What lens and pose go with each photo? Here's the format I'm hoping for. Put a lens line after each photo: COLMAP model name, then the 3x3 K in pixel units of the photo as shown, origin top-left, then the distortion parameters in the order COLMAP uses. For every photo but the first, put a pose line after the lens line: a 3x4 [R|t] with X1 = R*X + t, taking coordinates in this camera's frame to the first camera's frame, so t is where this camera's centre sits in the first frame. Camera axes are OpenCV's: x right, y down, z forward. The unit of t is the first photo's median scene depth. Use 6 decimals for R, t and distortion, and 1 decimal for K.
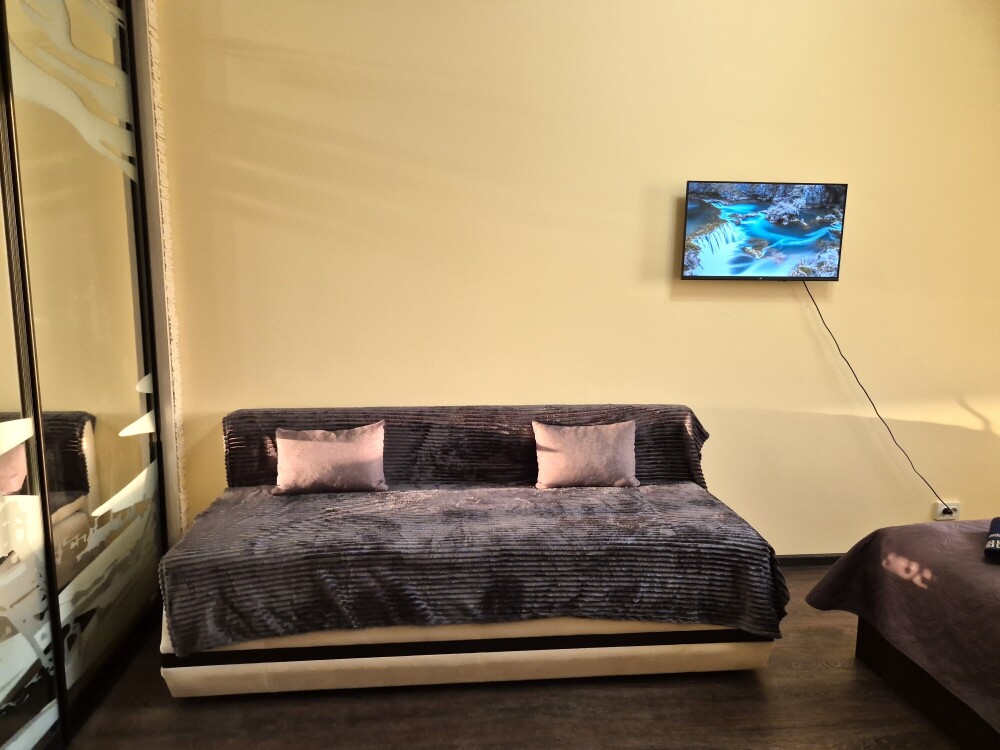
lens RADIAL K [[672.2, 0, 471.8], [0, 672.2, 378.4], [0, 0, 1]] dist [0.045008, -0.041406]
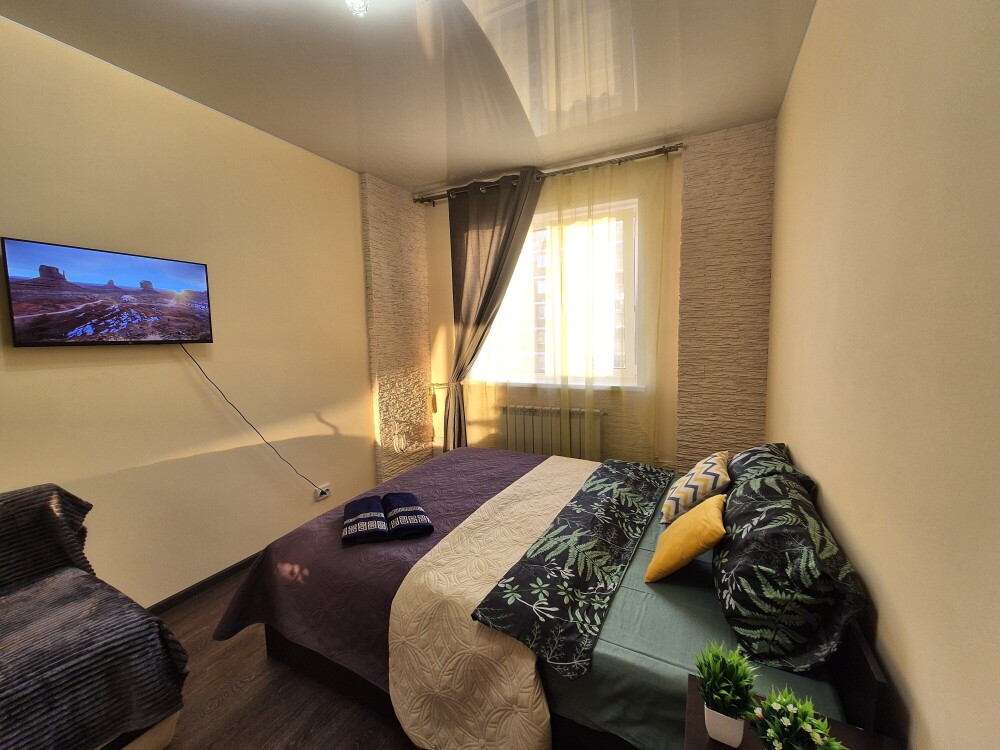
lens RADIAL K [[409.2, 0, 498.9], [0, 409.2, 371.4], [0, 0, 1]] dist [0.002871, 0.000465]
pose [[0.520092, -0.095038, 0.848807, 0.223741], [0.148022, 0.988782, 0.020013, -0.039753], [-0.841186, 0.115233, 0.528325, 0.233448]]
